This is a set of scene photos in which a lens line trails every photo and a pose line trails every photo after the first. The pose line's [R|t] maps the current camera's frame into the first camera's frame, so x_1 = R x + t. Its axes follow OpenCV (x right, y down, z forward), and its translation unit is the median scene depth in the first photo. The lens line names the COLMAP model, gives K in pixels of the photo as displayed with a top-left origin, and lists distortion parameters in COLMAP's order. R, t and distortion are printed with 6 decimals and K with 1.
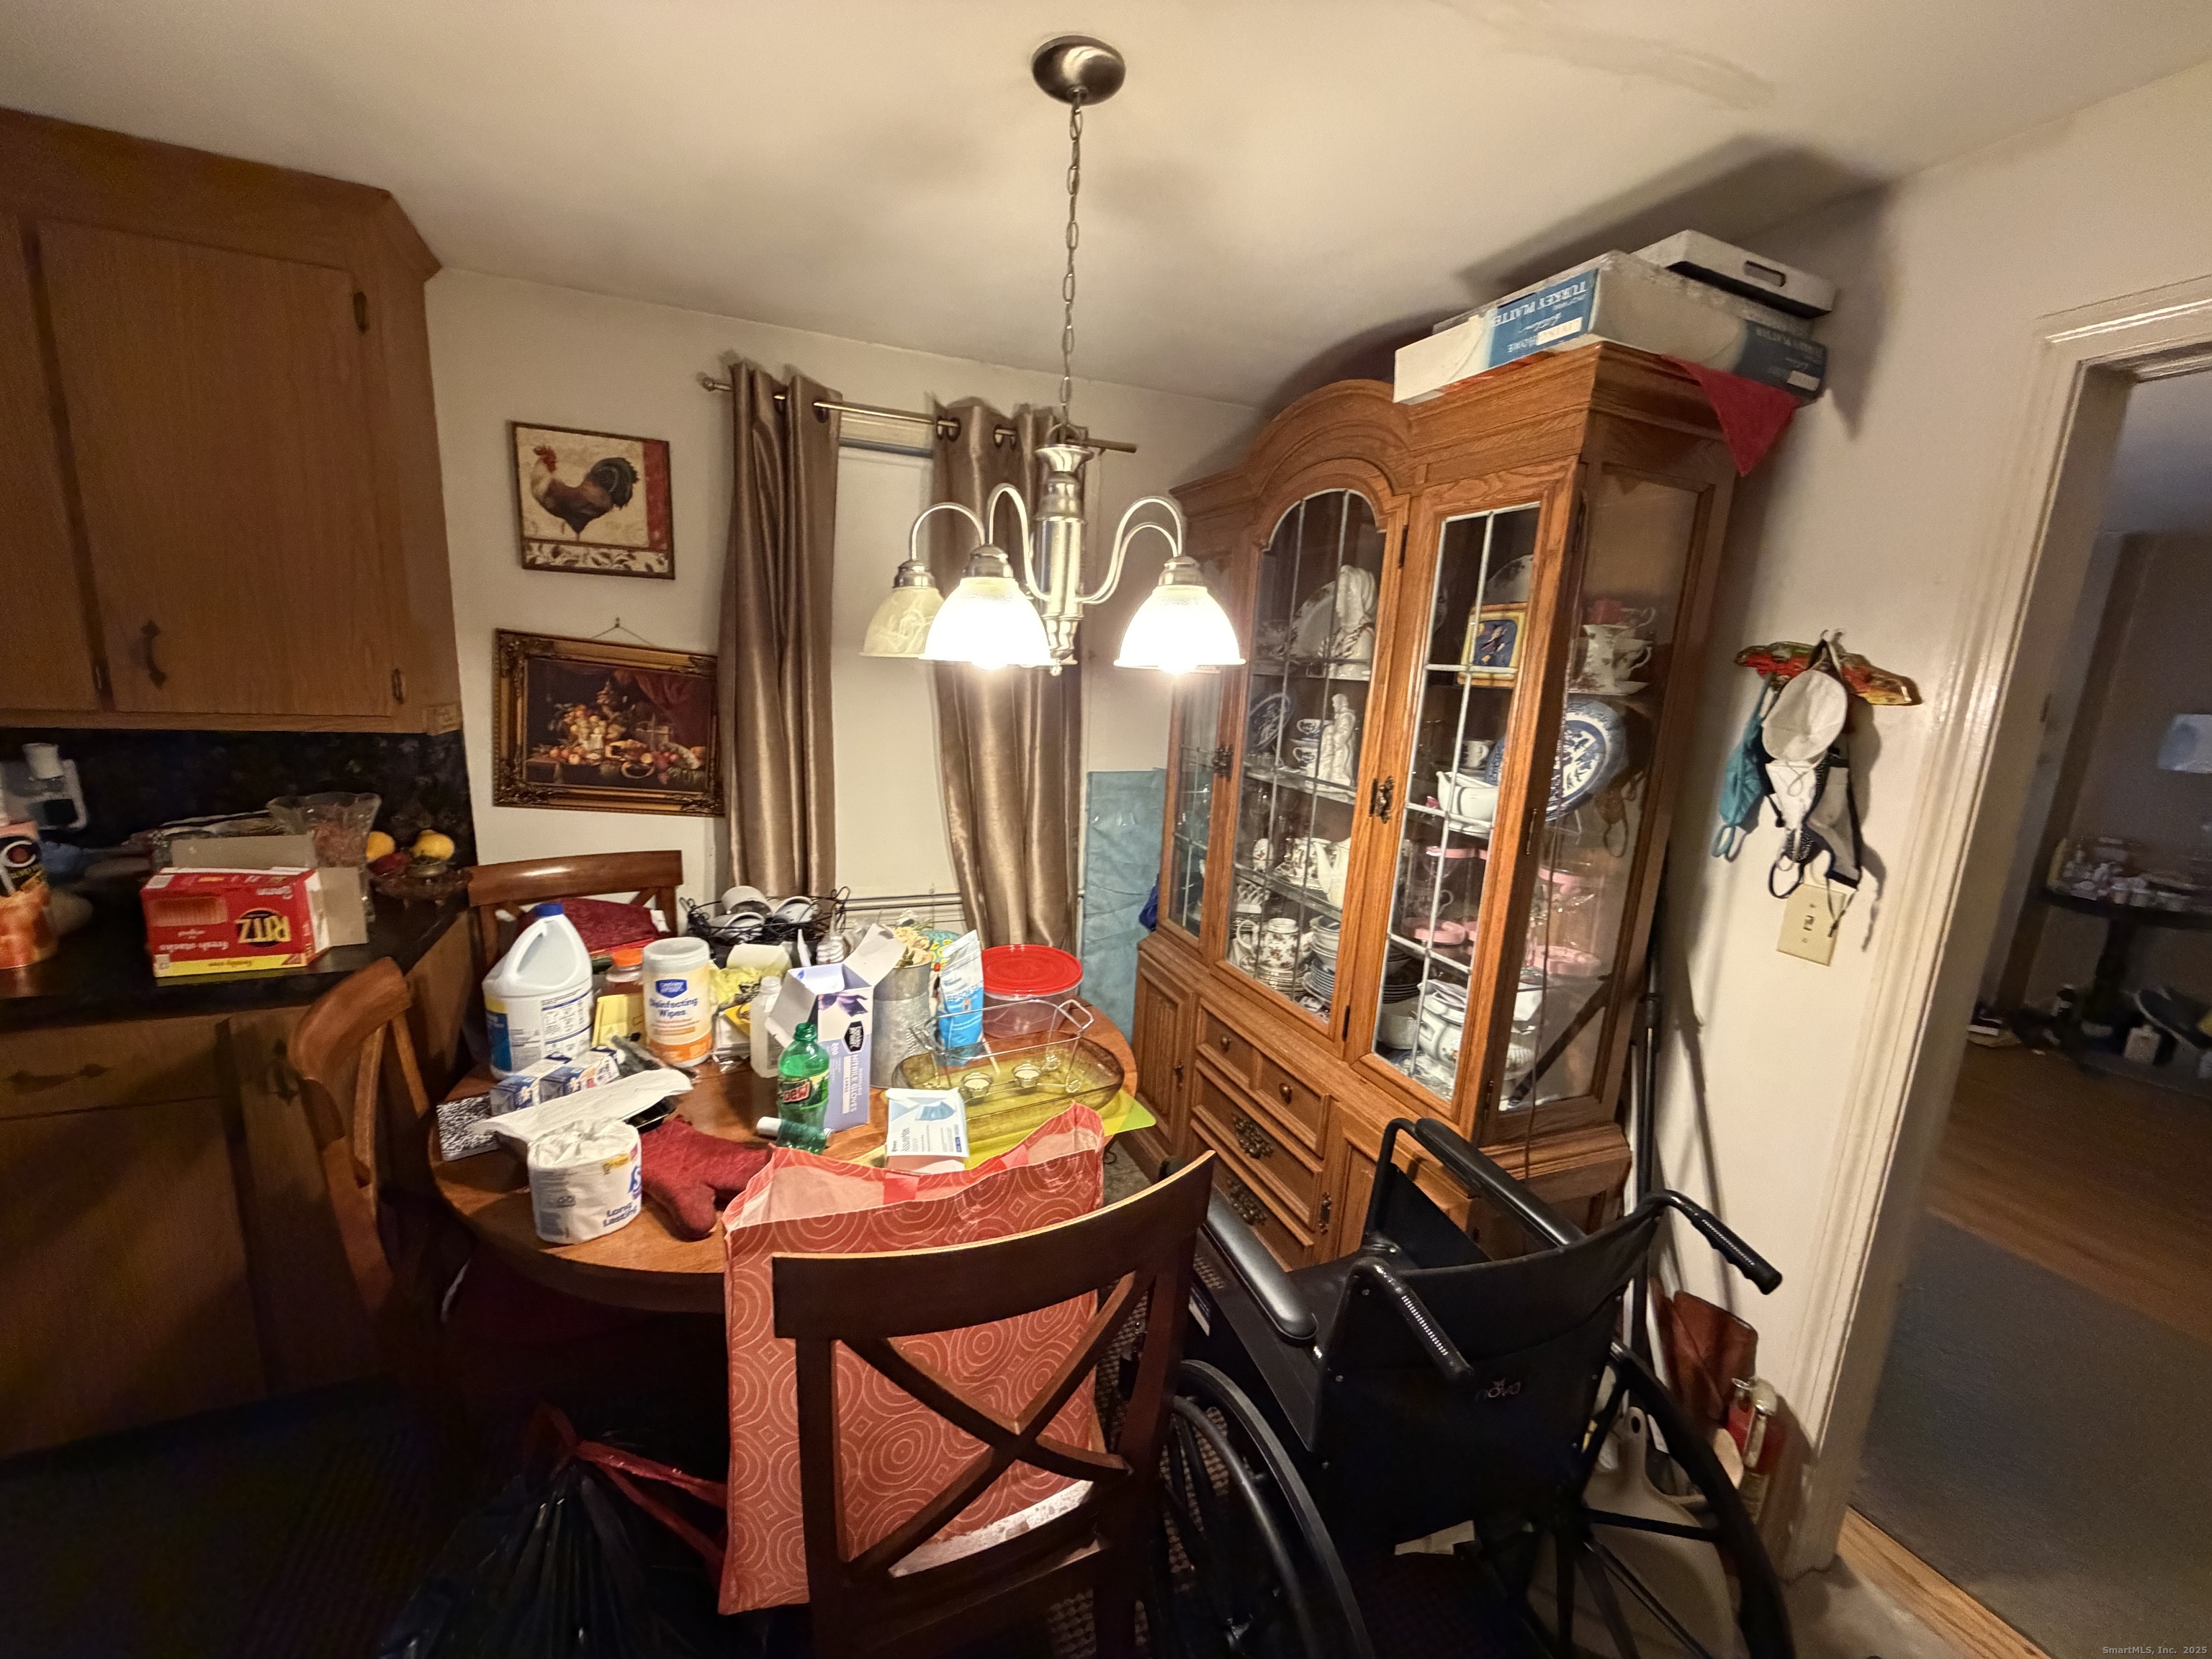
lens RADIAL K [[882.1, 0, 1096.3], [0, 882.1, 830.6], [0, 0, 1]] dist [-0.000983, 0.000844]
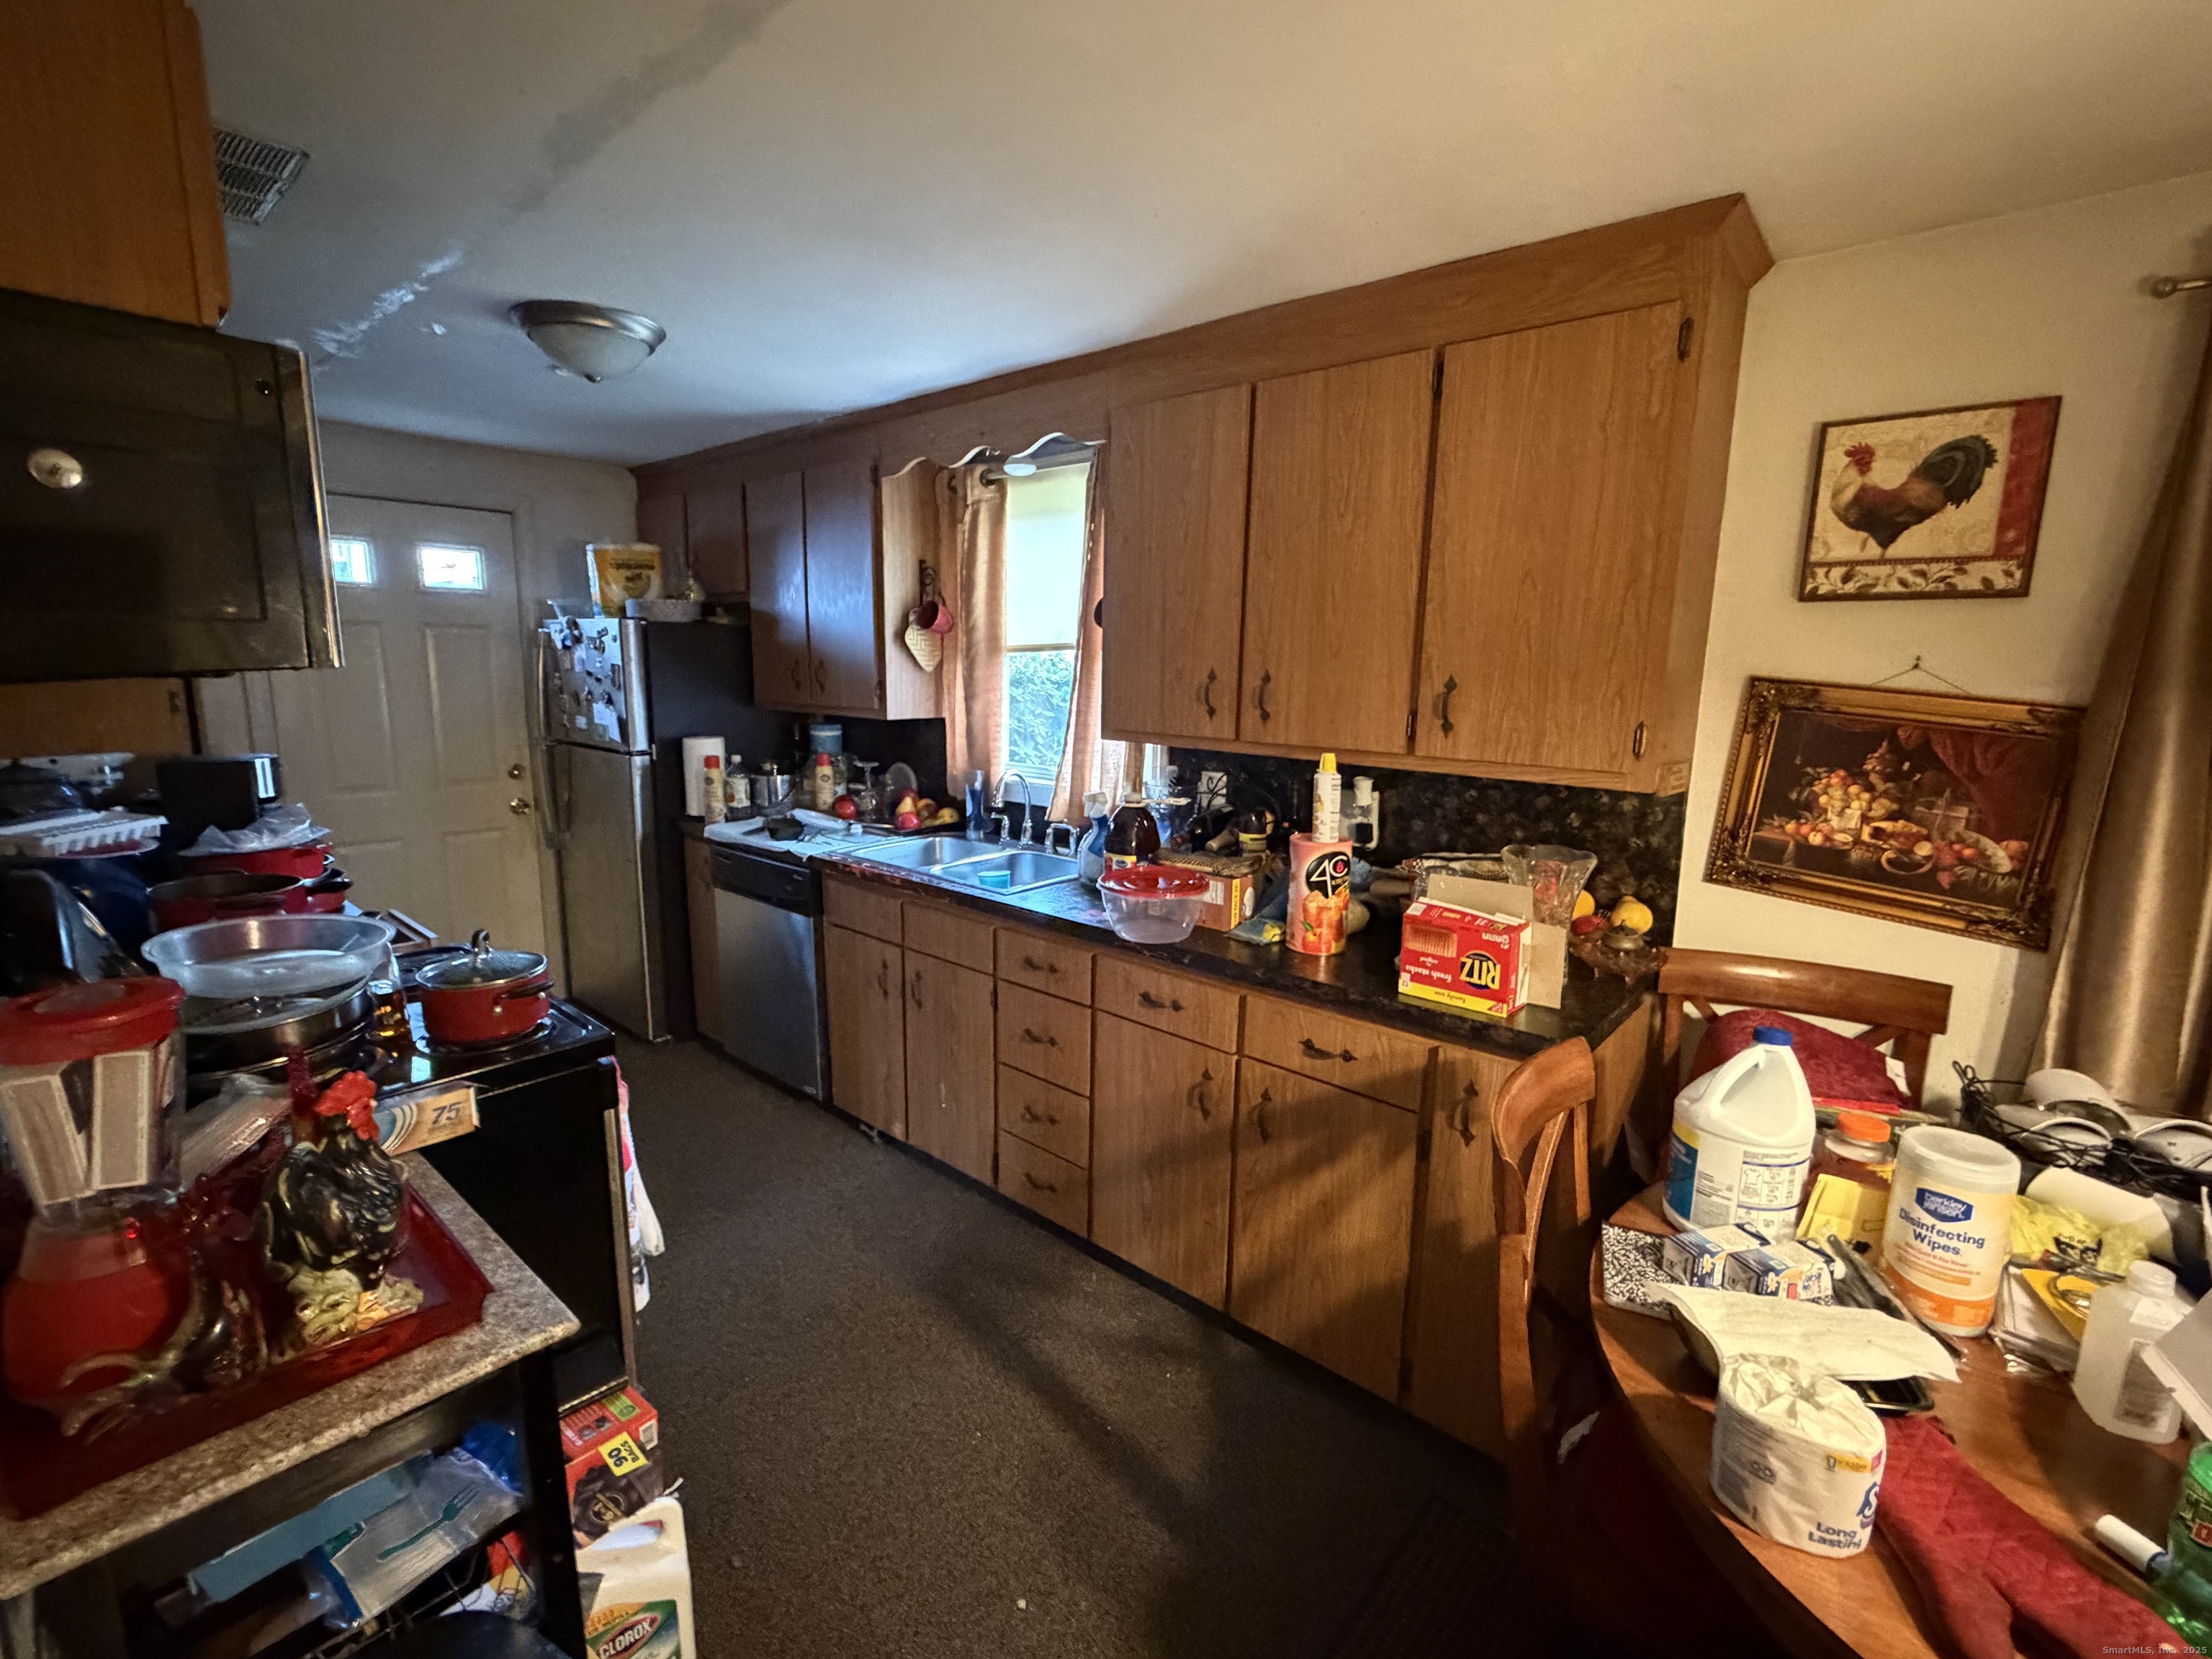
lens RADIAL K [[981.2, 0, 1102.2], [0, 981.2, 831.1], [0, 0, 1]] dist [0.000929, -0.000413]
pose [[0.436862, 0.114771, -0.892177, -0.106942], [-0.172151, 0.984162, 0.042309, -0.017514], [0.882902, 0.135106, 0.449701, 0.059026]]
